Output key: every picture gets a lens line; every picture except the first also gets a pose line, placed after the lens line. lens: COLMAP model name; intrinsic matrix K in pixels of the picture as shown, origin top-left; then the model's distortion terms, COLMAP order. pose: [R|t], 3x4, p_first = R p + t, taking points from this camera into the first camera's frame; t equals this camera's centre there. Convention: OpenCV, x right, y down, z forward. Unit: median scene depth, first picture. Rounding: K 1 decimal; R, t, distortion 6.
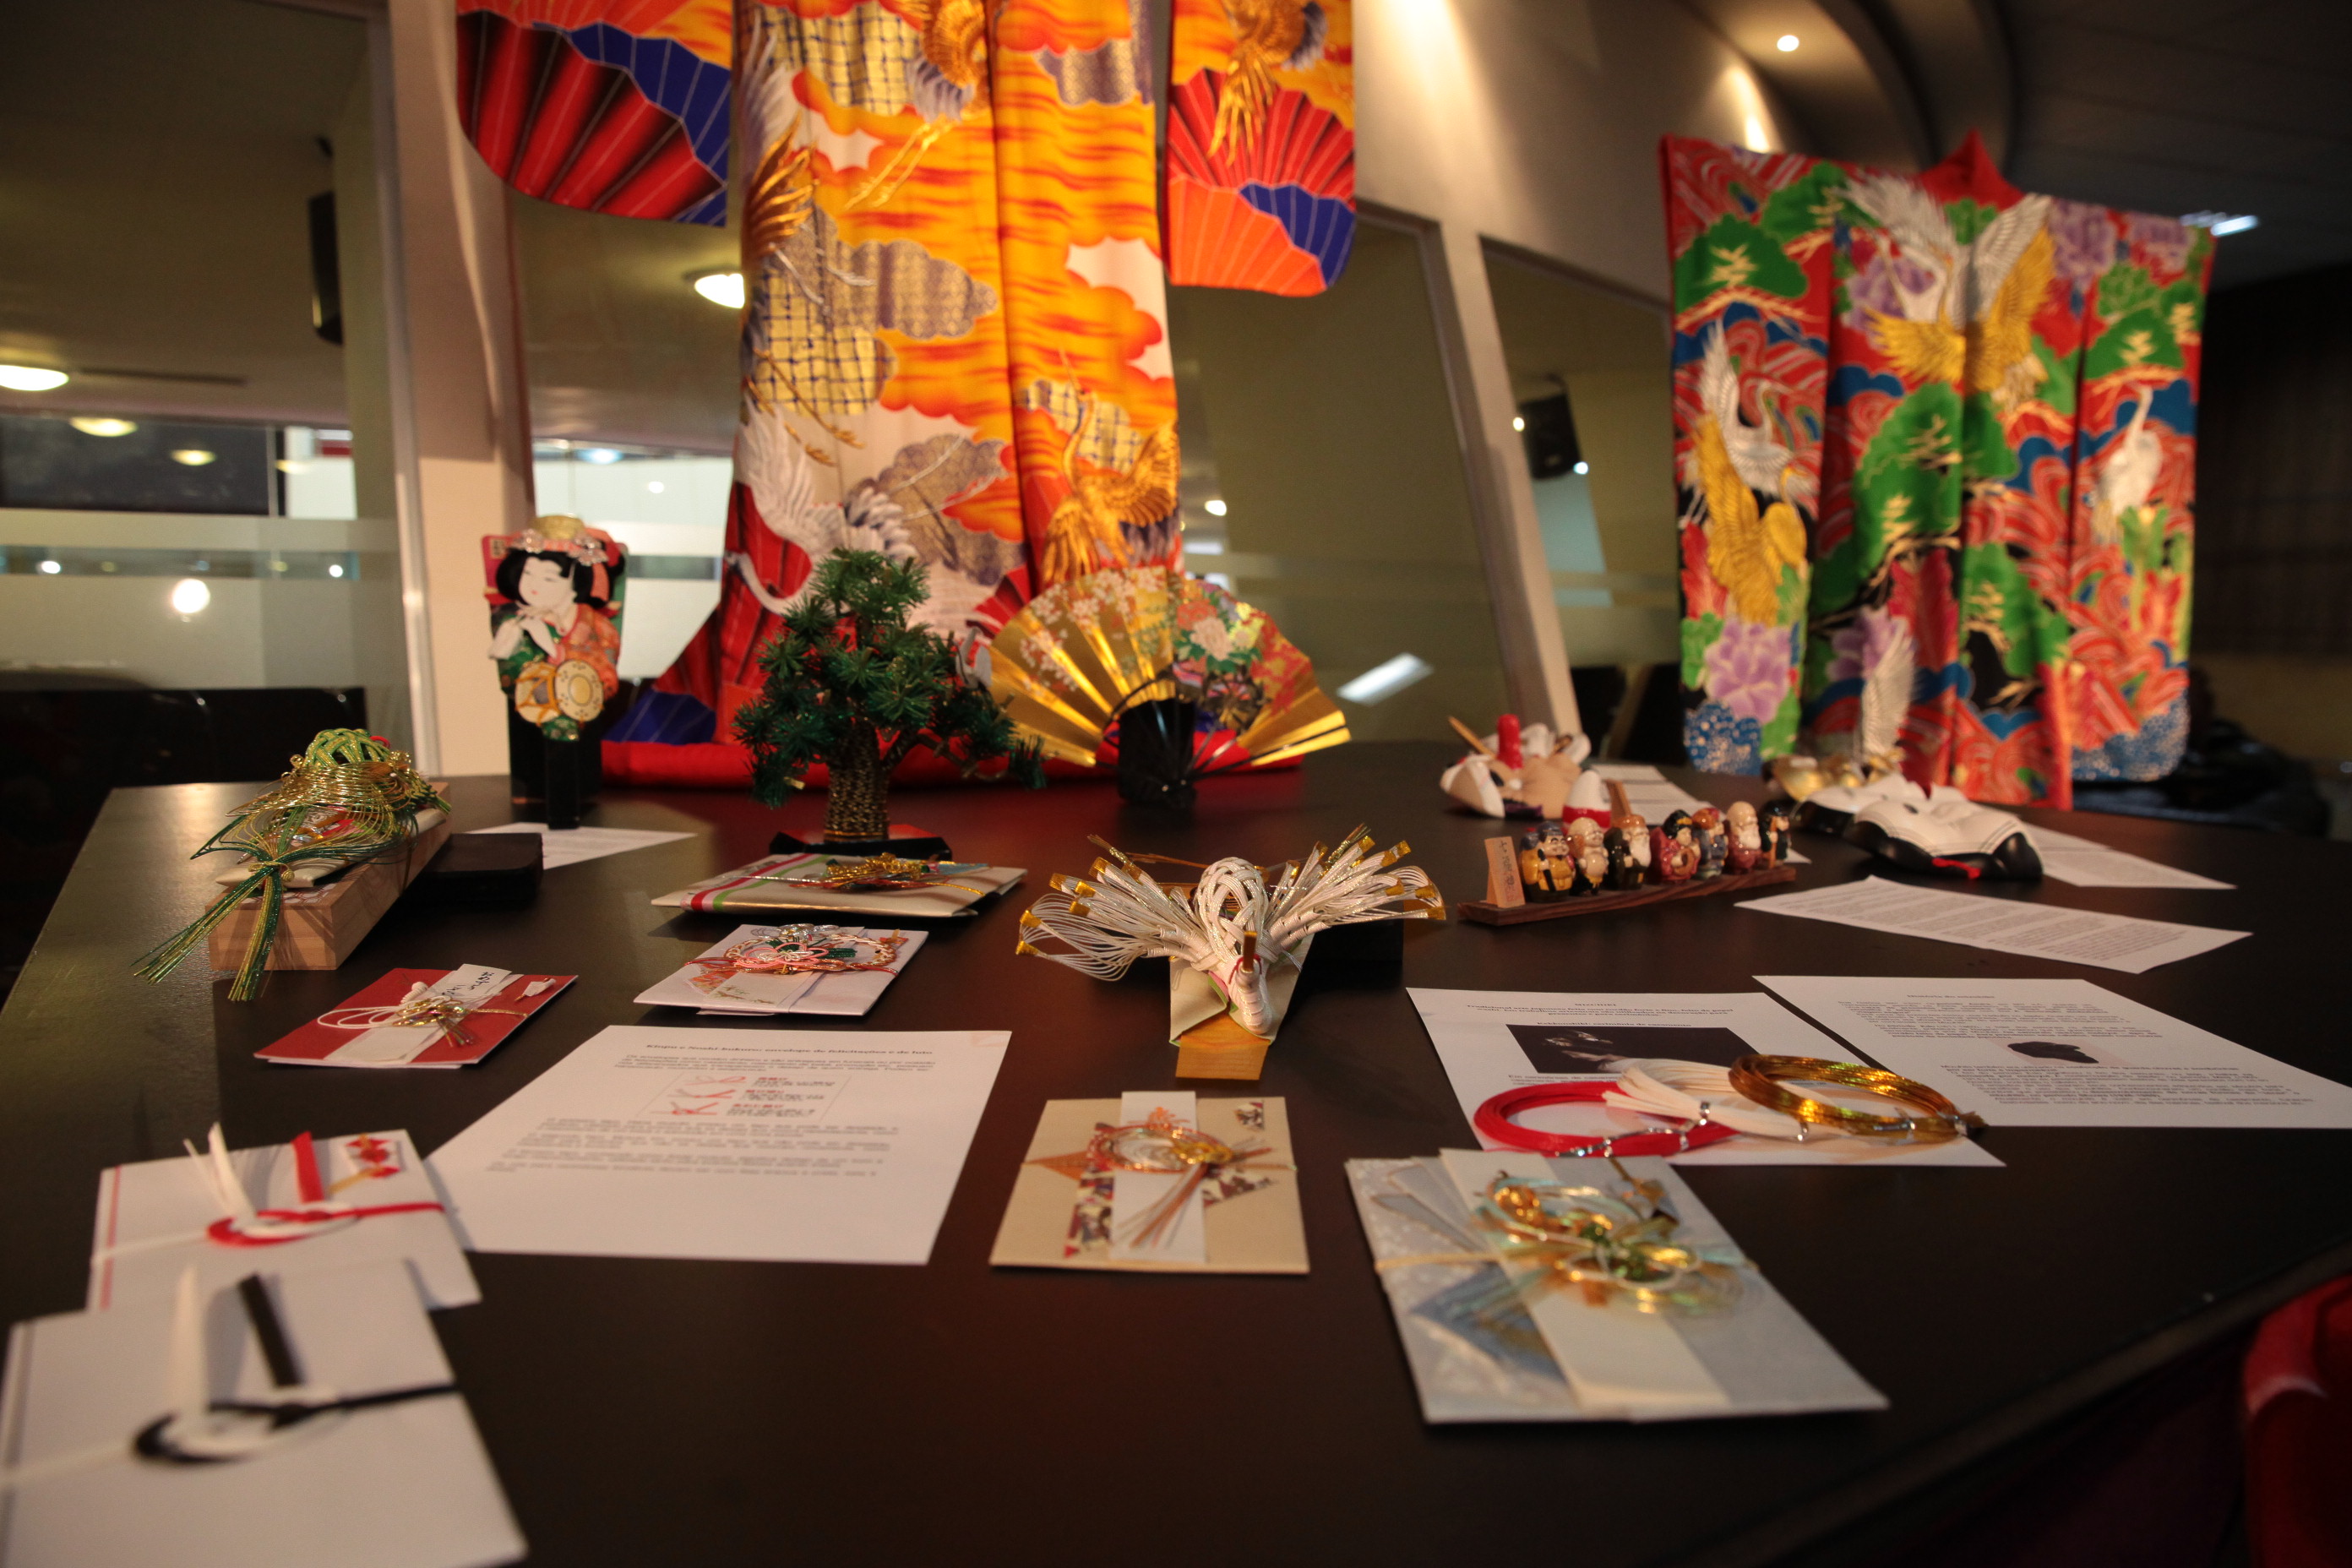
lens RADIAL K [[1608.2, 0, 1185.6], [0, 1608.2, 785.5], [0, 0, 1]] dist [-0.105894, 0.078896]
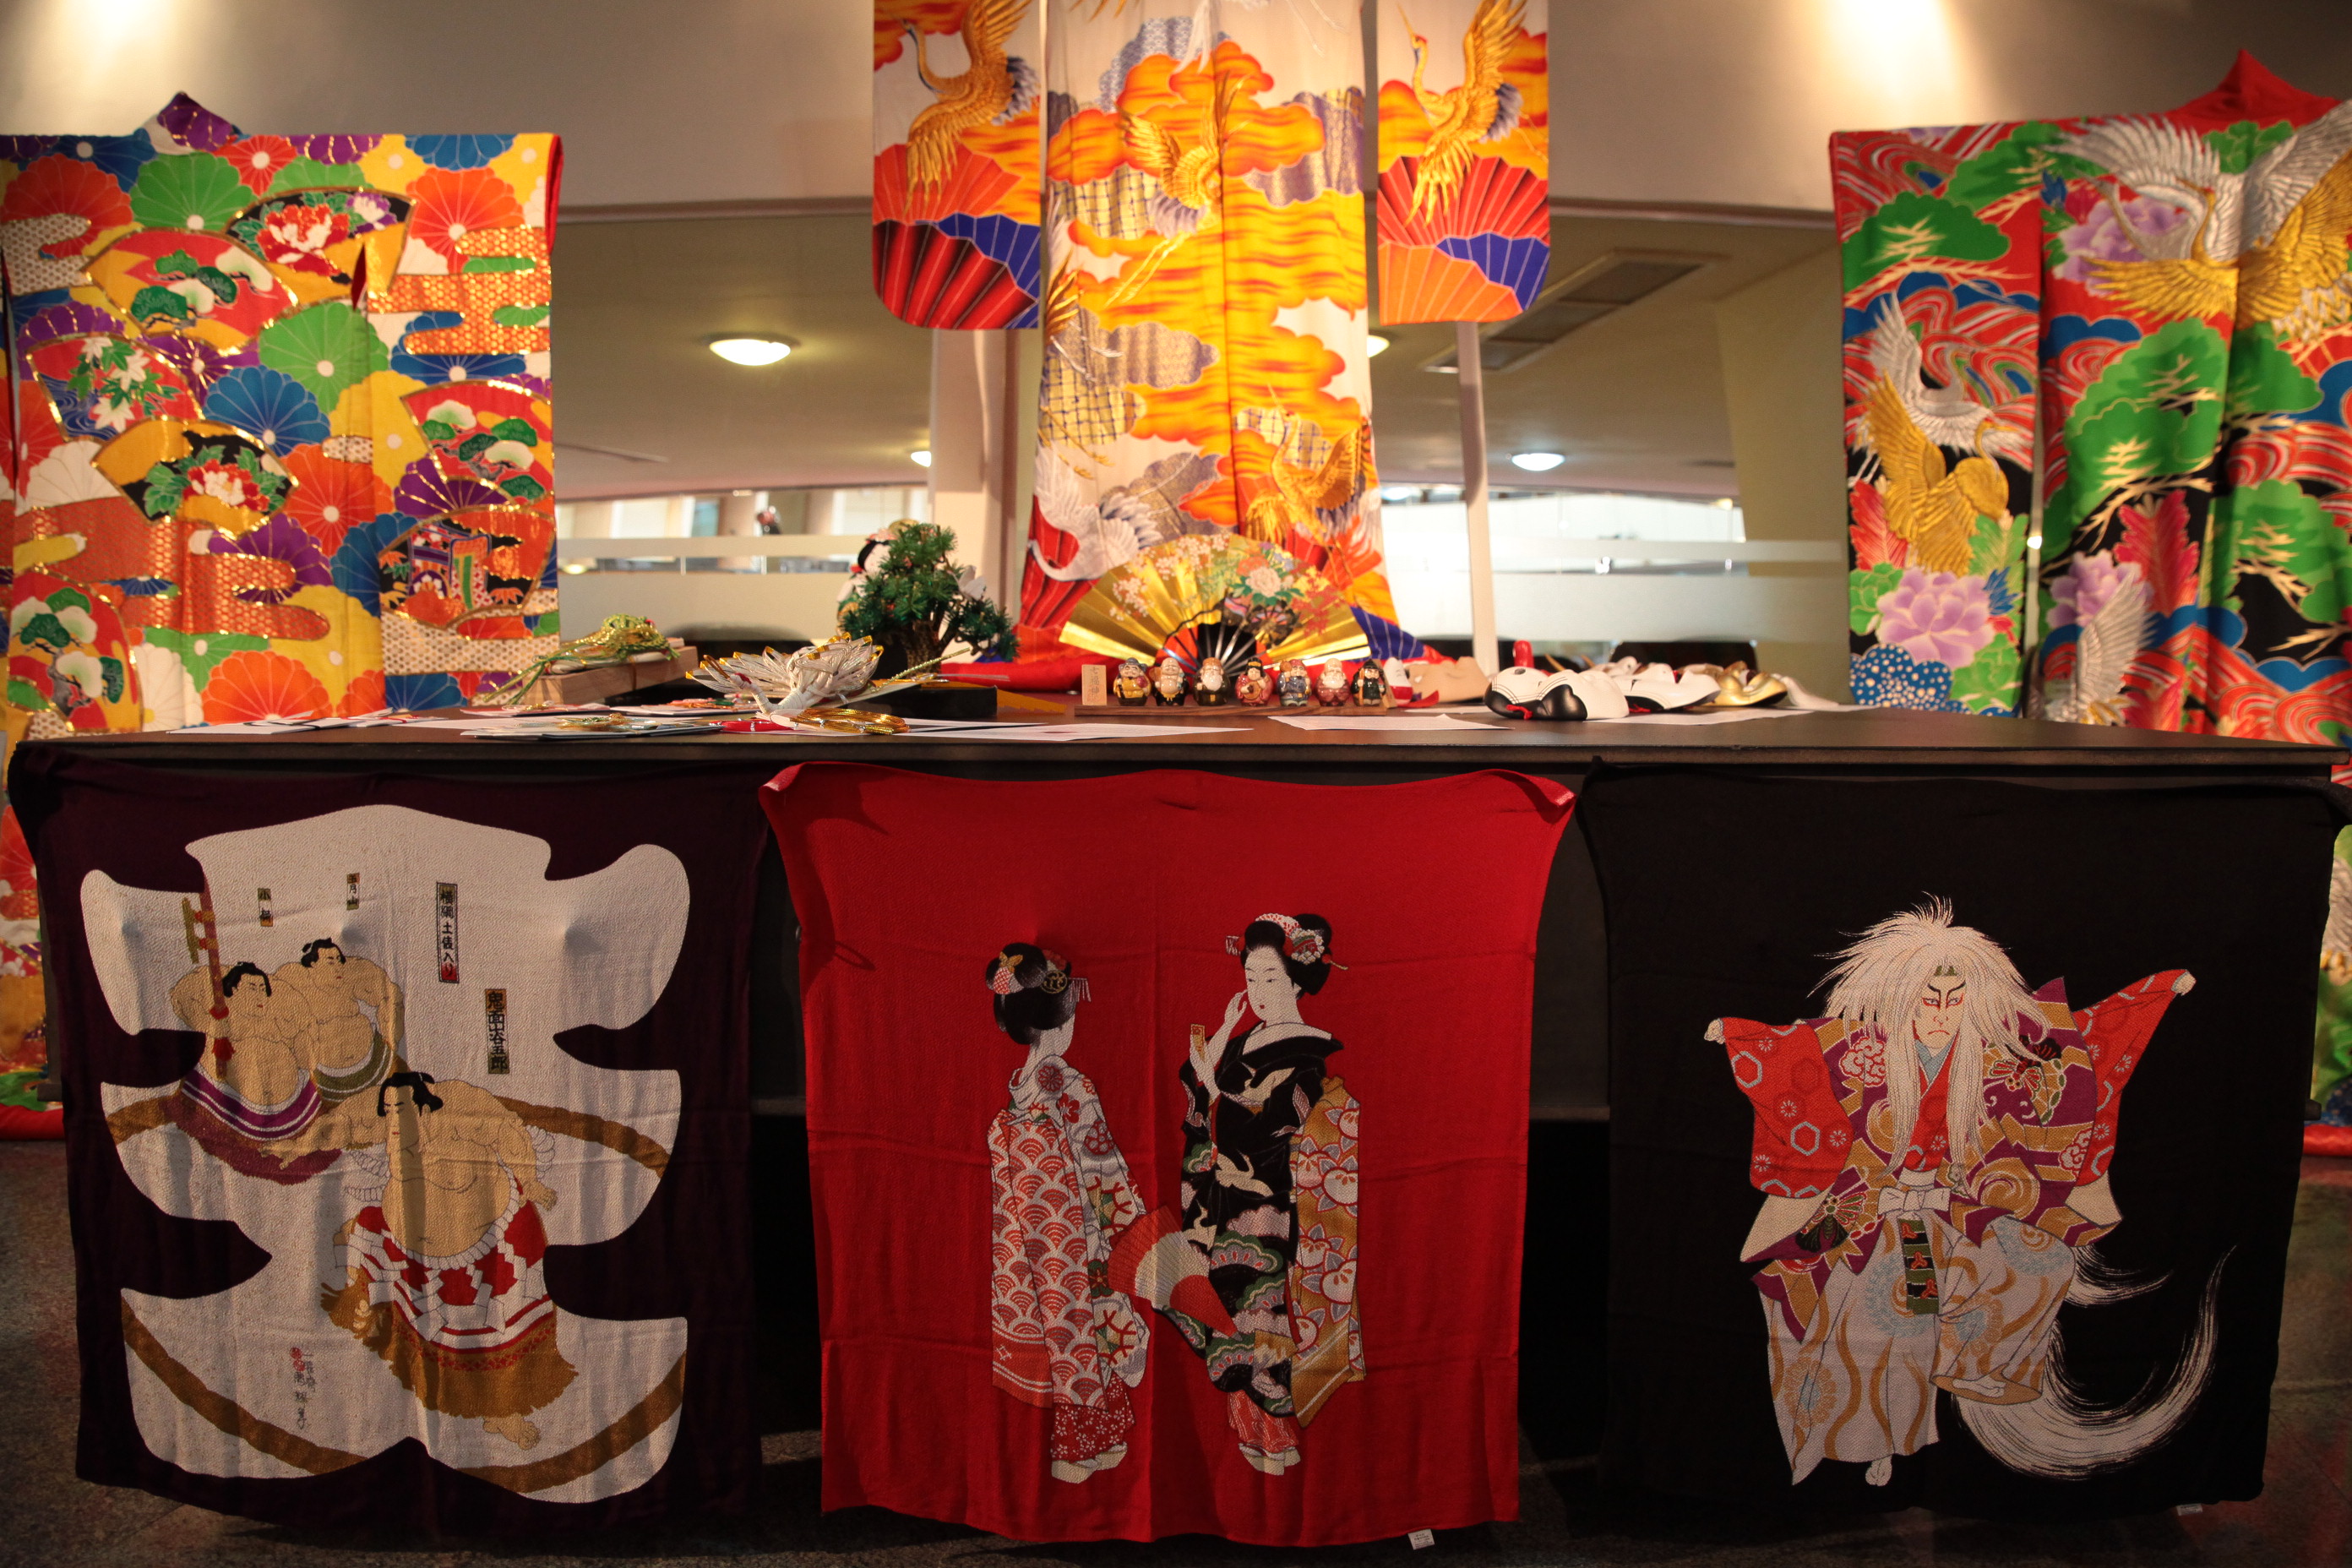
lens RADIAL K [[1608.2, 0, 1171.2], [0, 1608.2, 790.7], [0, 0, 1]] dist [-0.105894, 0.078896]
pose [[0.829120, 0.035499, -0.557943, 0.625483], [-0.047798, 0.998829, -0.007477, 0.089407], [0.557024, 0.032868, 0.829846, -0.176211]]
